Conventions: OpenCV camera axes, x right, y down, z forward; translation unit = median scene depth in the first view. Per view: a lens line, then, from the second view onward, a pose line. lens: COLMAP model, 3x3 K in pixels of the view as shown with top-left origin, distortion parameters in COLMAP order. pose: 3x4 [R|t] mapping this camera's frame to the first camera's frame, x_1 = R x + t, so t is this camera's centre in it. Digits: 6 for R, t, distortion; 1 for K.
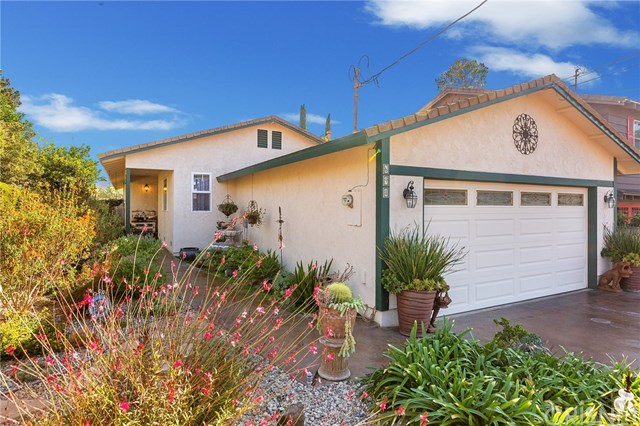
lens RADIAL K [[370.3, 0, 319.5], [0, 370.3, 213.9], [0, 0, 1]] dist [-0.001087, -0.000750]
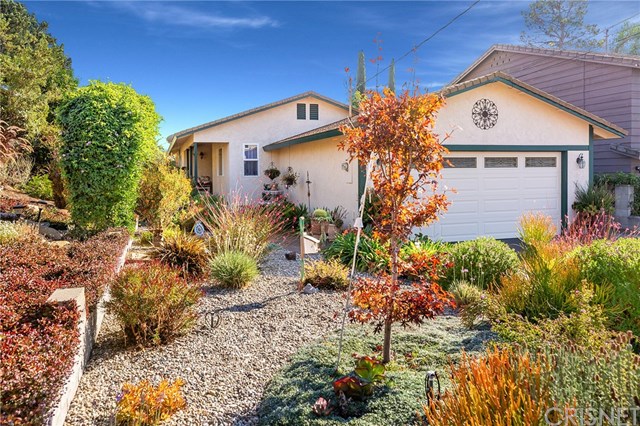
lens RADIAL K [[500.8, 0, 320.1], [0, 500.8, 212.4], [0, 0, 1]] dist [0.047014, 0.005344]
pose [[0.986371, 0.000602, -0.164538, 0.196502], [0.009706, 0.998039, 0.061836, 0.014627], [0.164253, -0.062591, 0.984430, -0.662442]]
